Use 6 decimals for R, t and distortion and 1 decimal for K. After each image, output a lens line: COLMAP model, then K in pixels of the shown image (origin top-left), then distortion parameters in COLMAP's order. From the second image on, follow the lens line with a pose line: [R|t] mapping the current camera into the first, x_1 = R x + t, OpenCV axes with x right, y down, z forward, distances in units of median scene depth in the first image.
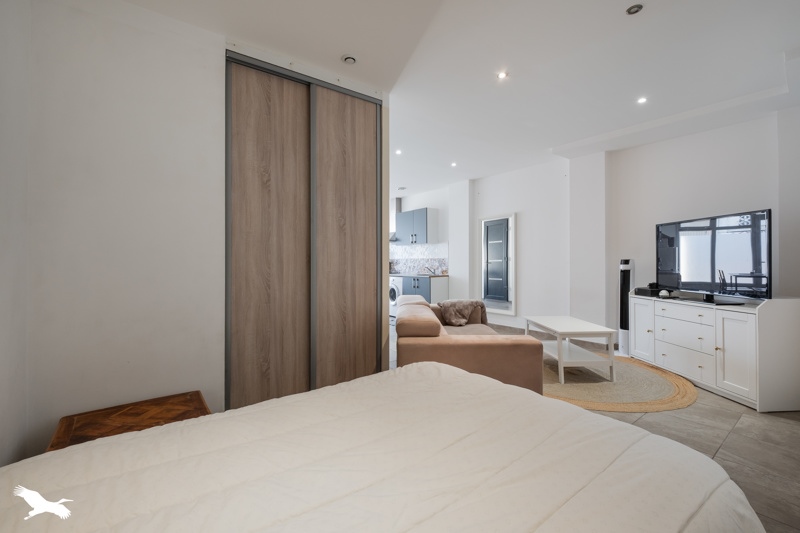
lens RADIAL K [[345.0, 0, 401.8], [0, 345.0, 253.3], [0, 0, 1]] dist [-0.002777, -0.000557]
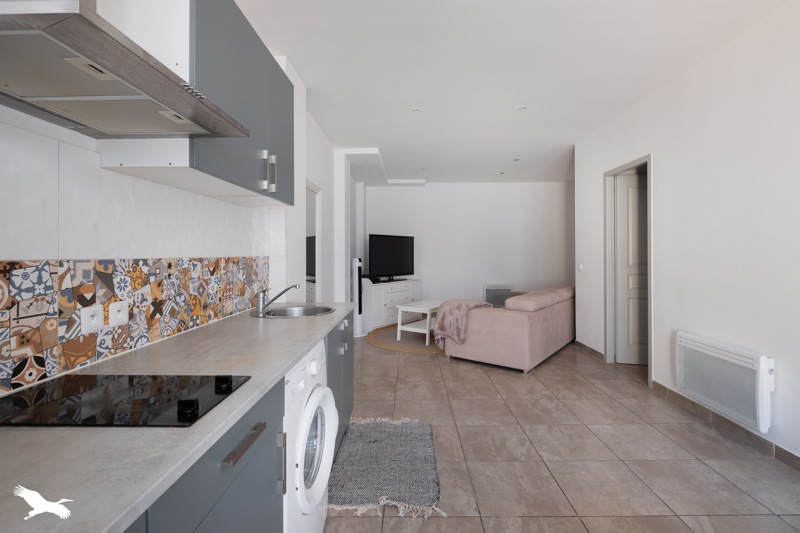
lens RADIAL K [[380.0, 0, 400.0], [0, 380.0, 257.8], [0, 0, 1]] dist [-0.002048, -0.001550]
pose [[-0.773890, 0.004491, 0.633304, -0.291548], [-0.003136, 0.999935, -0.010923, 0.026942], [-0.633313, -0.010439, -0.773826, 1.682582]]
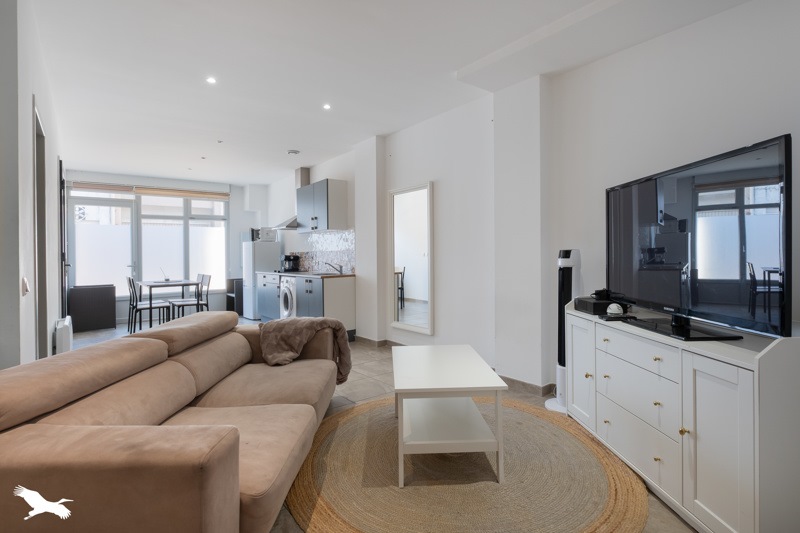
lens RADIAL K [[398.8, 0, 398.4], [0, 398.8, 250.1], [0, 0, 1]] dist [0.001292, 0.000199]
pose [[0.999959, -0.008711, 0.002351, 0.301769], [0.008678, 0.999872, 0.013425, 0.005291], [-0.002468, -0.013404, 0.999907, 0.257534]]
